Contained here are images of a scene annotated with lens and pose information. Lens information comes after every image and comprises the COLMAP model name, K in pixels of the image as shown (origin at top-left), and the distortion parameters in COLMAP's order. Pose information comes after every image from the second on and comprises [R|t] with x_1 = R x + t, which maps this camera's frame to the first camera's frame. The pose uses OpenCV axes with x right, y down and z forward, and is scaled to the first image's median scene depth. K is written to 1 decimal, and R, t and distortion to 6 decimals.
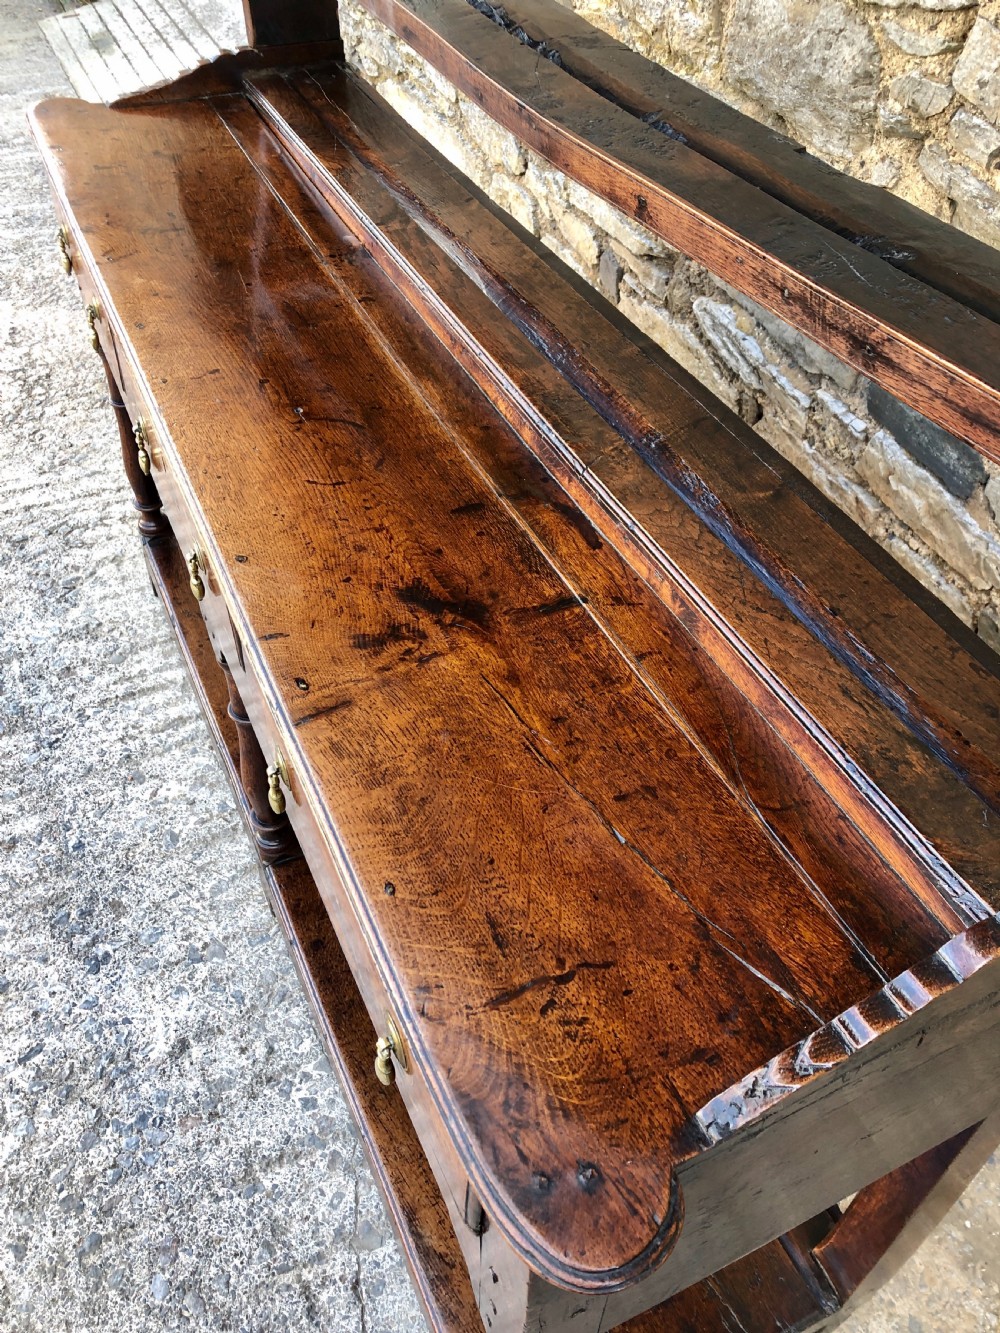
lens RADIAL K [[1101.0, 0, 507.7], [0, 1101.0, 658.2], [0, 0, 1]] dist [0.012321, -0.002552]
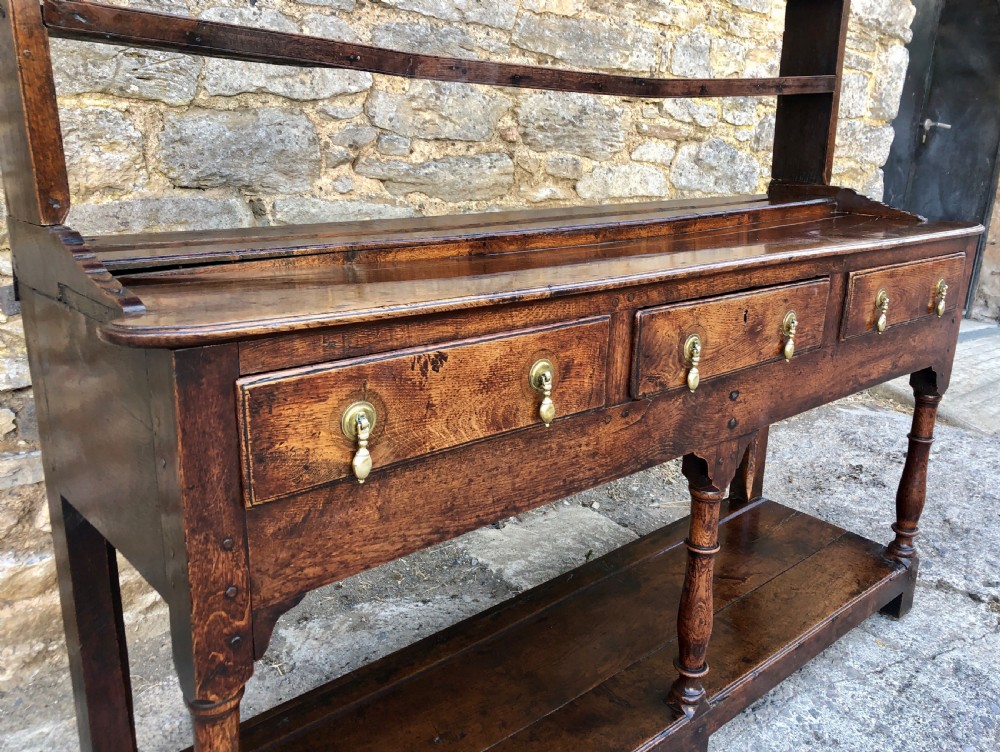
lens RADIAL K [[834.8, 0, 488.8], [0, 834.8, 357.8], [0, 0, 1]] dist [0.033376, -0.042565]
pose [[-0.265567, -0.284210, 0.921248, -0.980835], [0.652337, 0.650626, 0.388770, -0.617604], [-0.709881, 0.704209, 0.012616, 1.005580]]
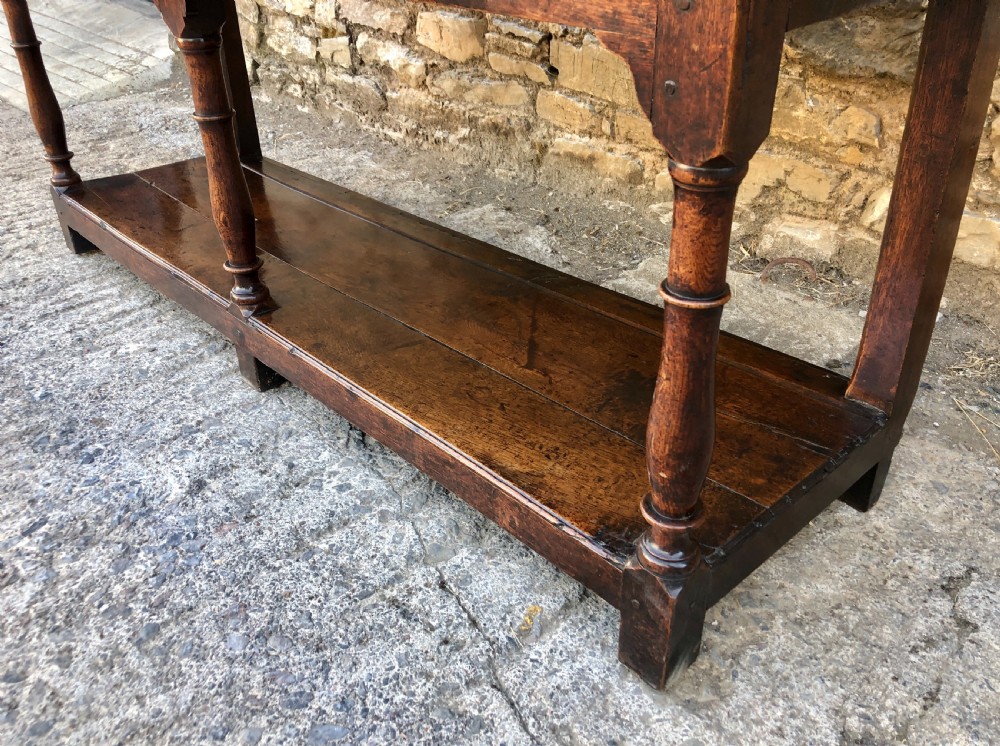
lens RADIAL K [[851.1, 0, 508.6], [0, 851.1, 377.0], [0, 0, 1]] dist [0.002541, 0.013995]
pose [[0.949959, -0.206449, 0.234428, -0.207108], [0.254406, 0.946795, -0.197123, 0.522650], [-0.181259, 0.246898, 0.951938, 0.217434]]
